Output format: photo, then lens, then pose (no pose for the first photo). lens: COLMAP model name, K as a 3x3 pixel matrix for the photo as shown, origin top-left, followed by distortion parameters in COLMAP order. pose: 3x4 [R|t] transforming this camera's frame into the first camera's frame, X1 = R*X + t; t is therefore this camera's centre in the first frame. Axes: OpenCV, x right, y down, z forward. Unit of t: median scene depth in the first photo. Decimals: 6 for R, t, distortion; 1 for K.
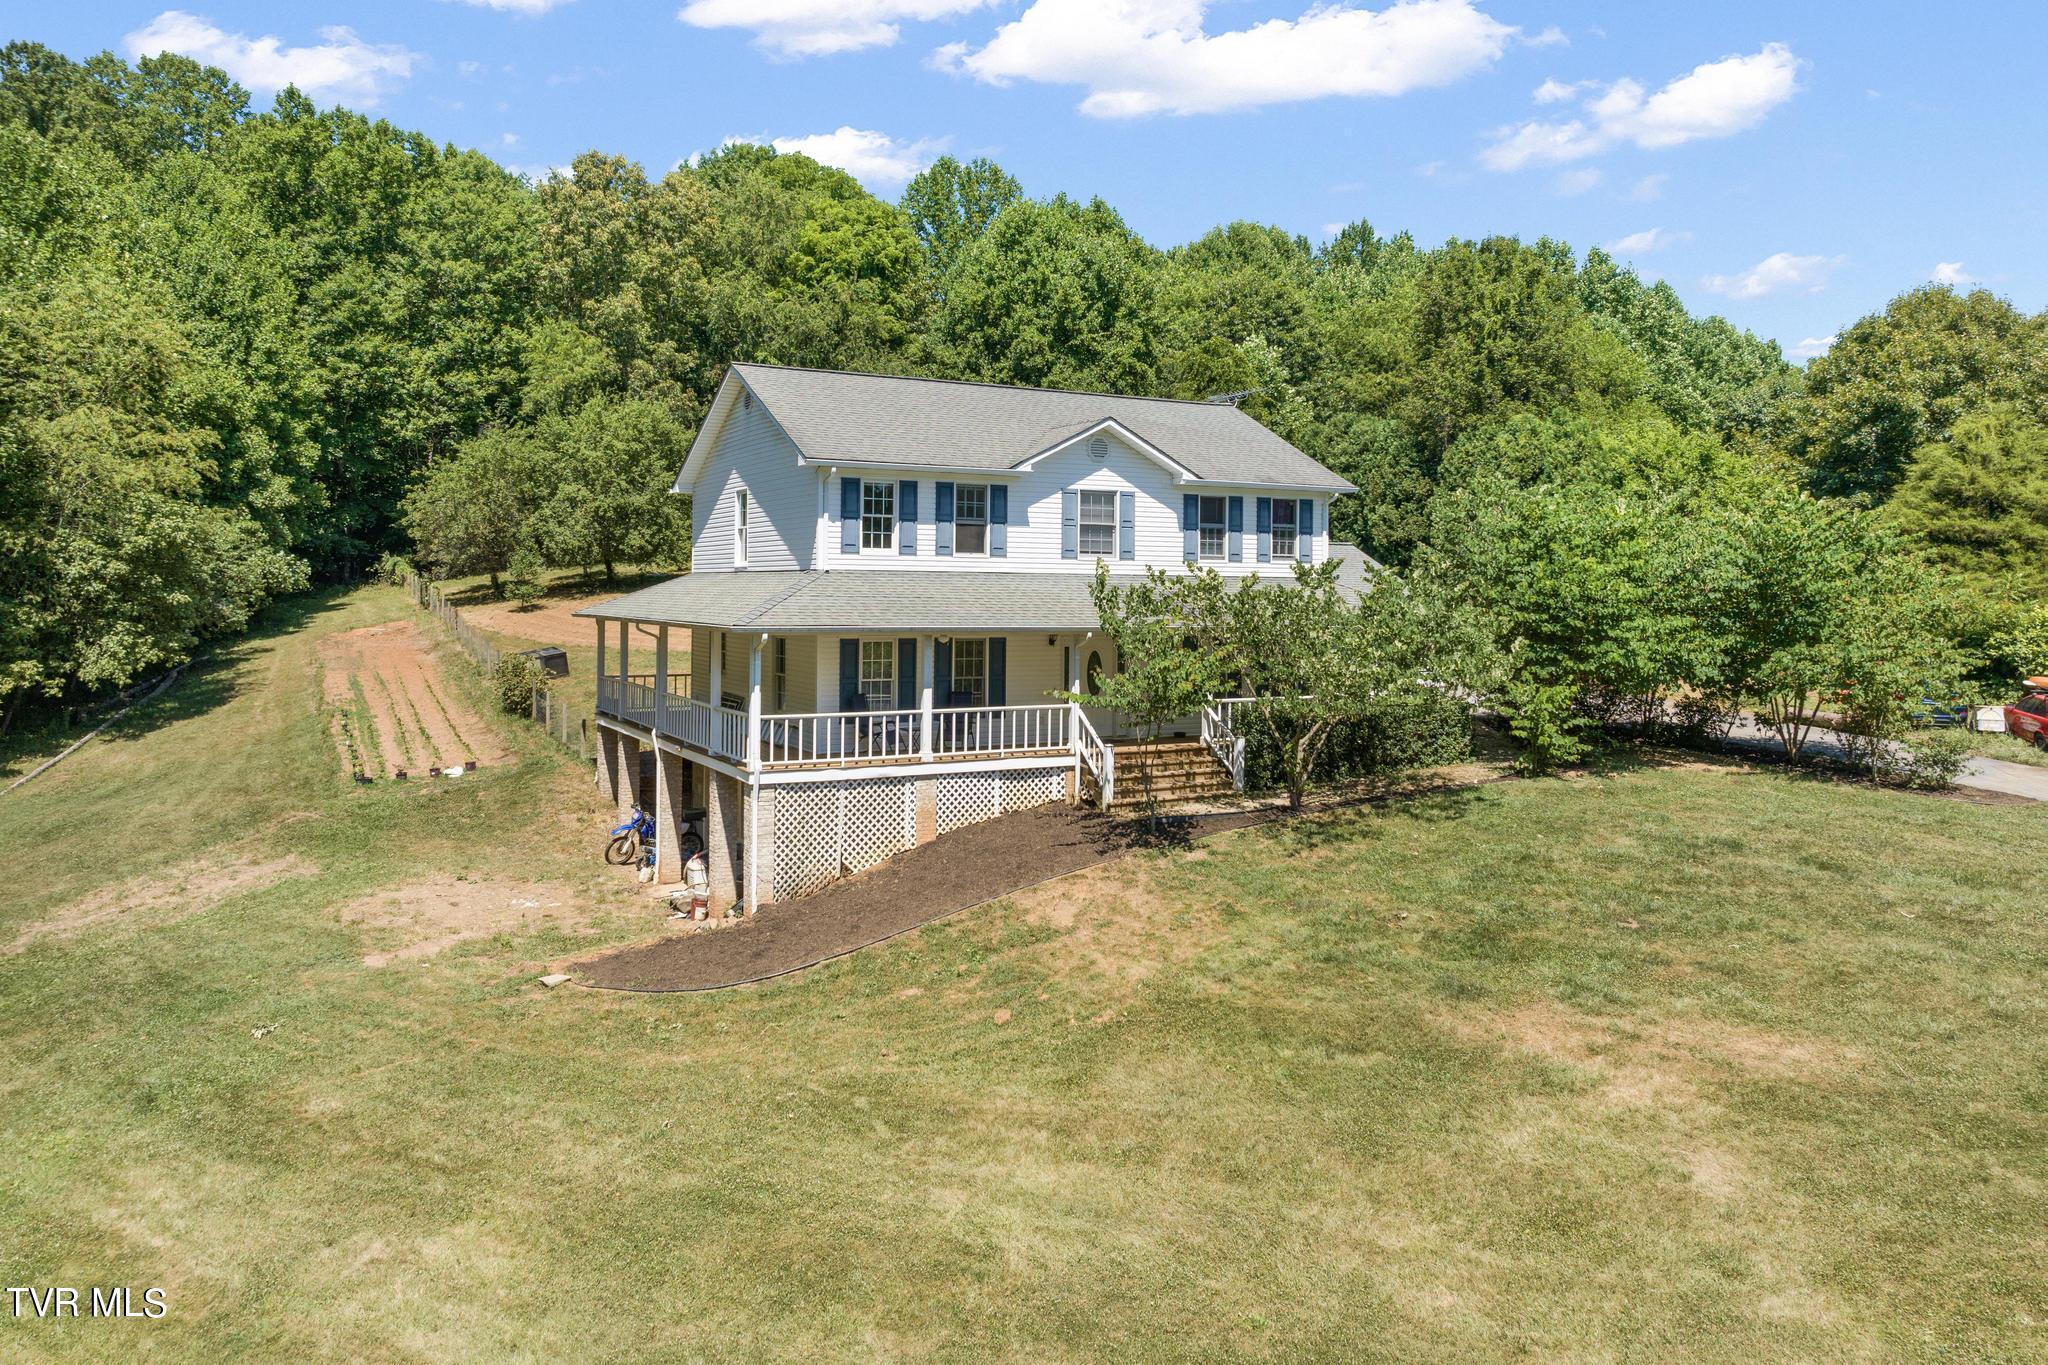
lens RADIAL K [[1442.8, 0, 1024.0], [0, 1442.8, 682.5], [0, 0, 1]] dist [-0.036254, 0.007890]
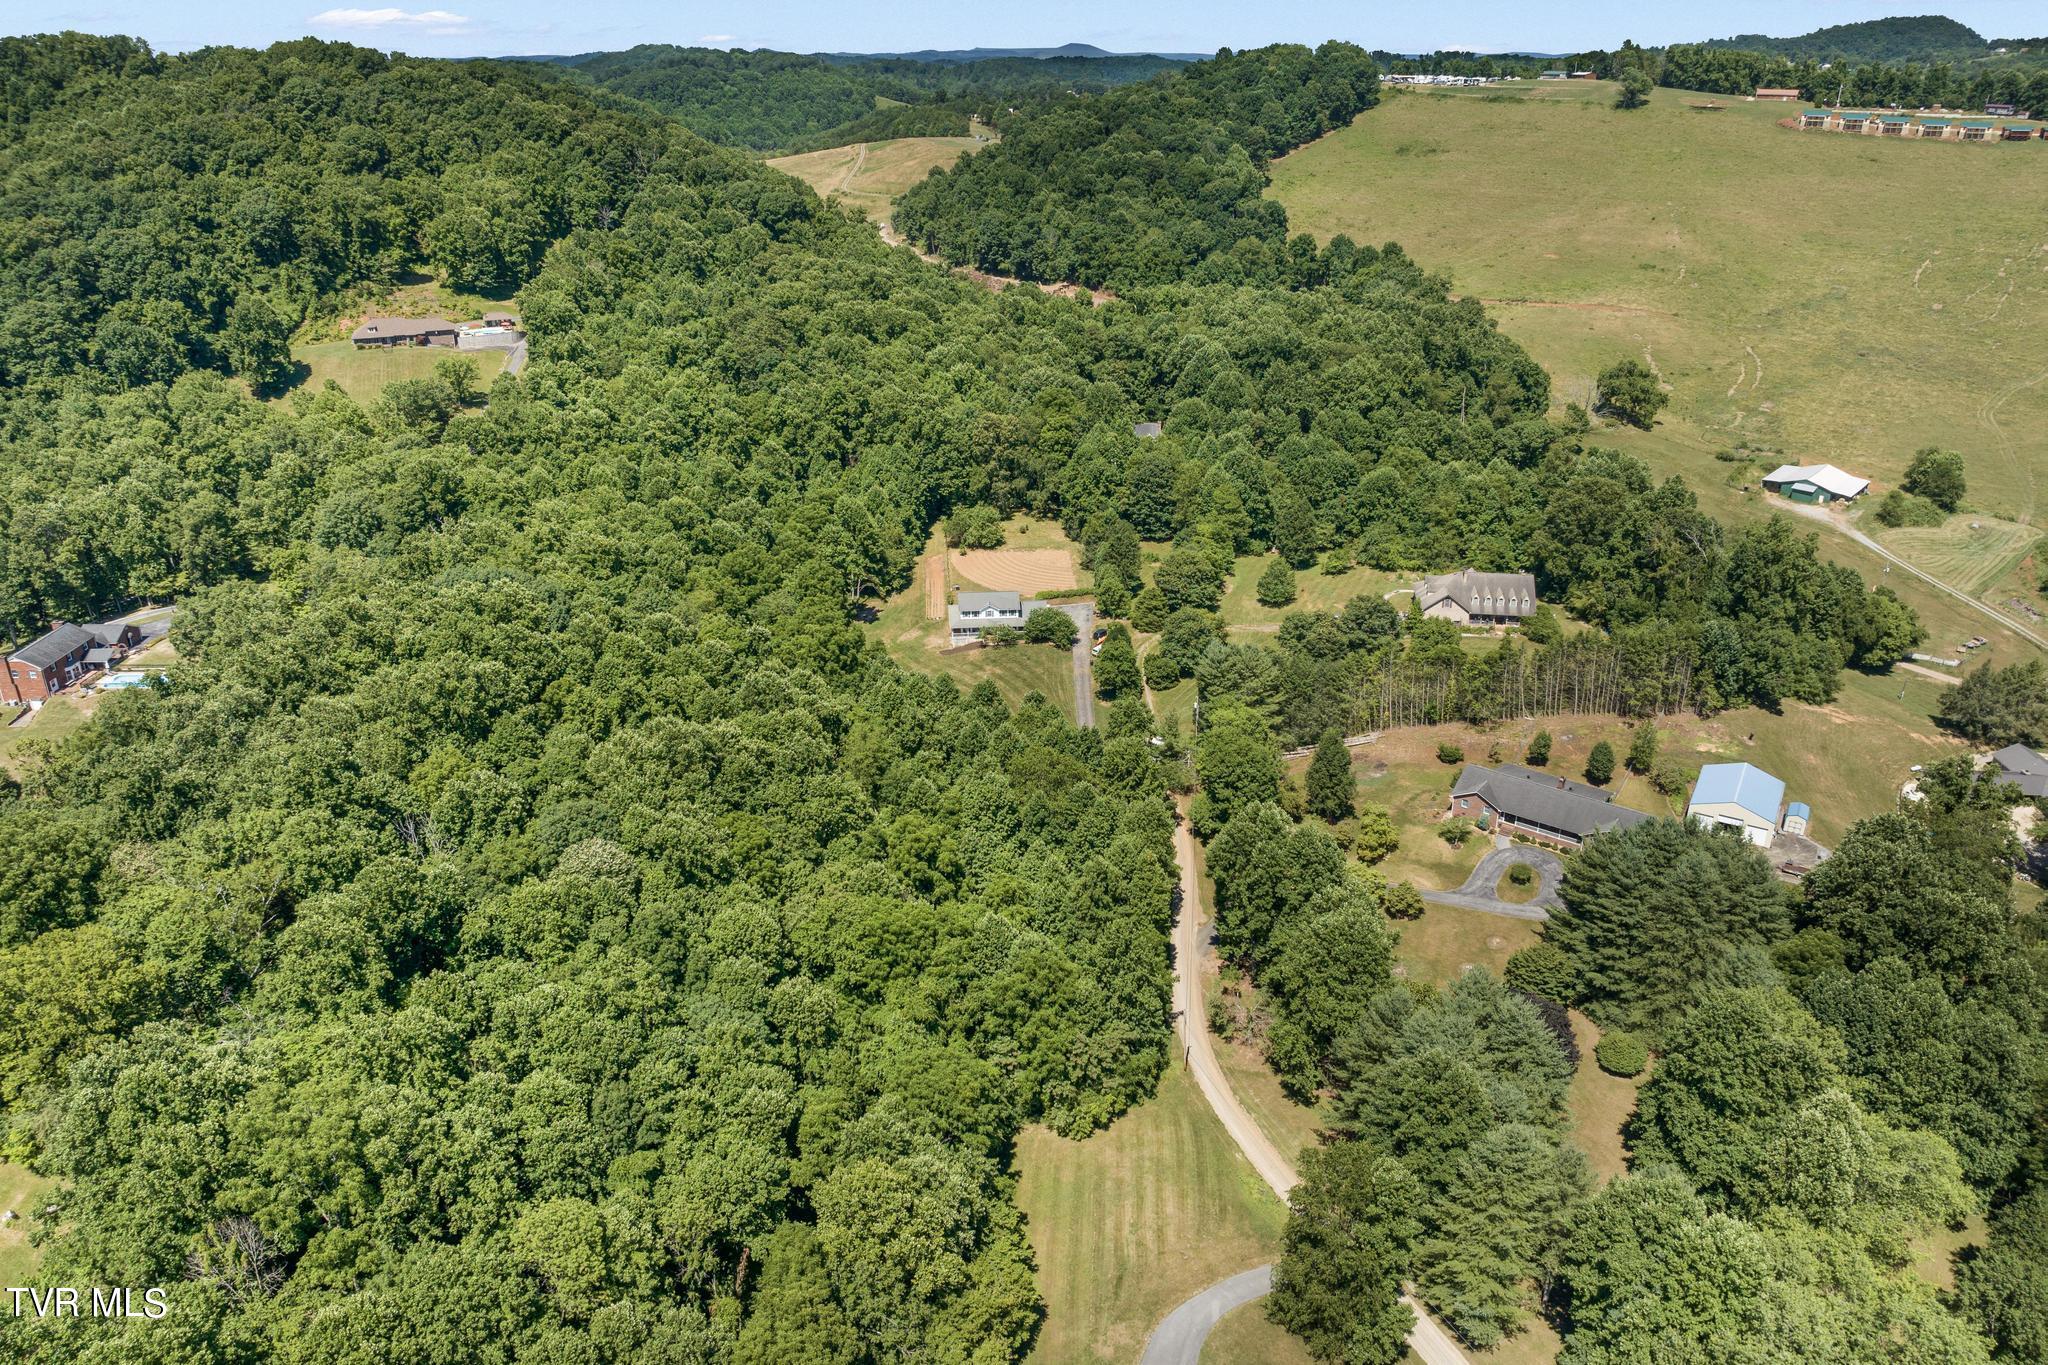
lens RADIAL K [[1436.6, 0, 1024.0], [0, 1436.6, 682.5], [0, 0, 1]] dist [-0.032203, 0.001238]
pose [[0.918301, 0.149346, -0.366633, 1.448409], [-0.017952, 0.940869, 0.338294, -1.100476], [0.395476, -0.304073, 0.866682, -2.796292]]
